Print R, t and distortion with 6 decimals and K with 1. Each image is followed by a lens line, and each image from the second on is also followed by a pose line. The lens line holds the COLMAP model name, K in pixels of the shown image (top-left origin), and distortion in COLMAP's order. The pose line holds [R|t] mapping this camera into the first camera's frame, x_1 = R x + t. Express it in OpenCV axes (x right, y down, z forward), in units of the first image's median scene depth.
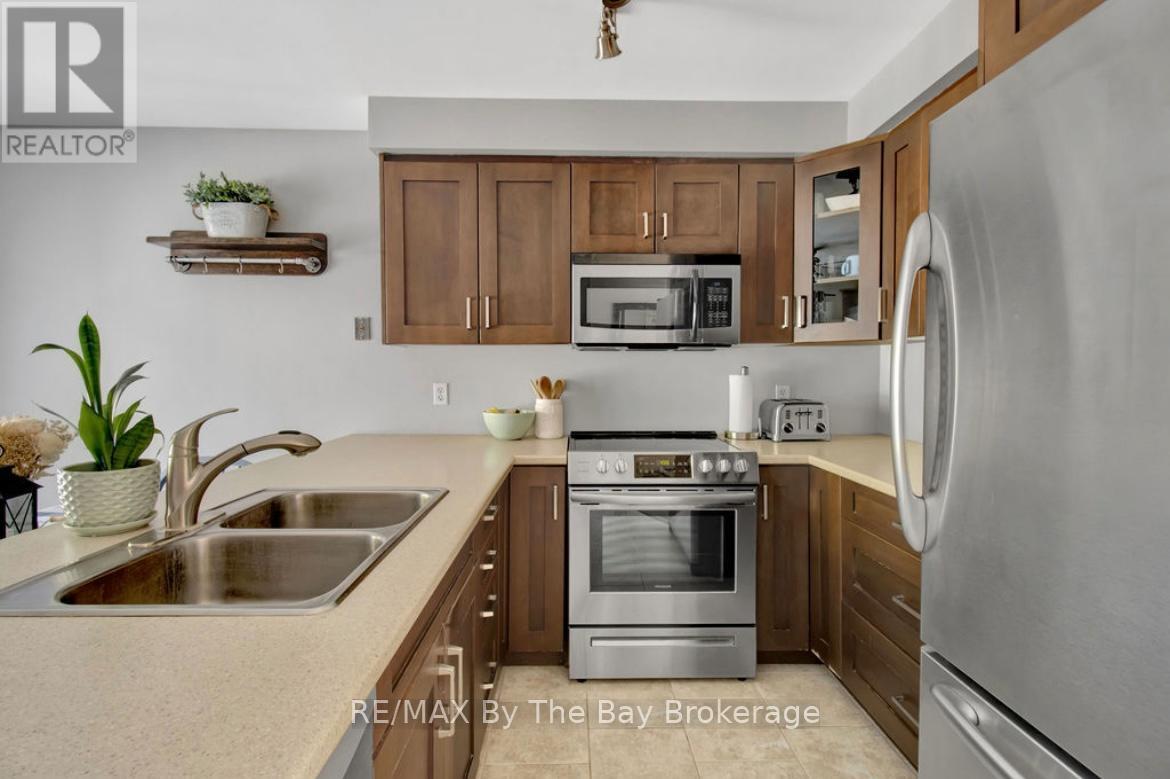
lens RADIAL K [[554.2, 0, 589.3], [0, 554.2, 384.3], [0, 0, 1]] dist [0.006997, -0.001070]
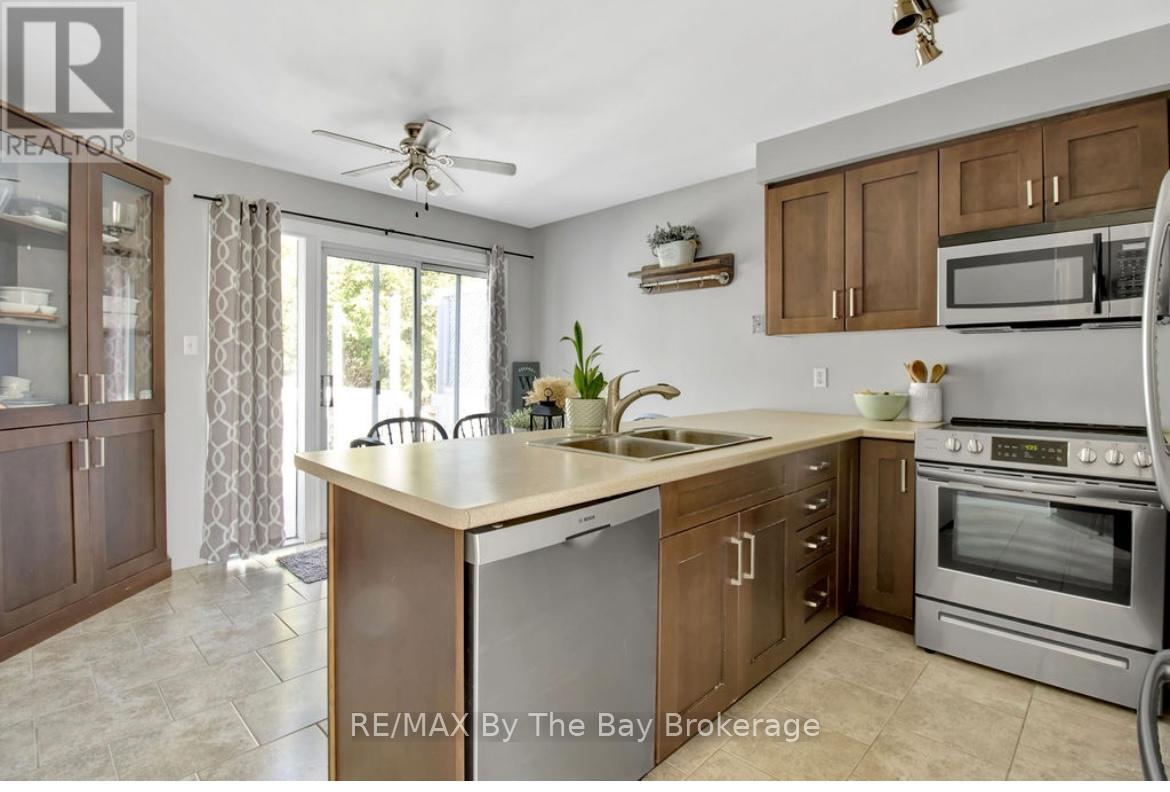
lens RADIAL K [[567.9, 0, 582.5], [0, 567.9, 381.5], [0, 0, 1]] dist [-0.030207, -0.000353]
pose [[0.690665, 0.010469, -0.723099, 0.262739], [-0.019345, 0.999805, -0.004003, 0.044408], [0.722916, 0.016753, 0.690733, -0.175333]]
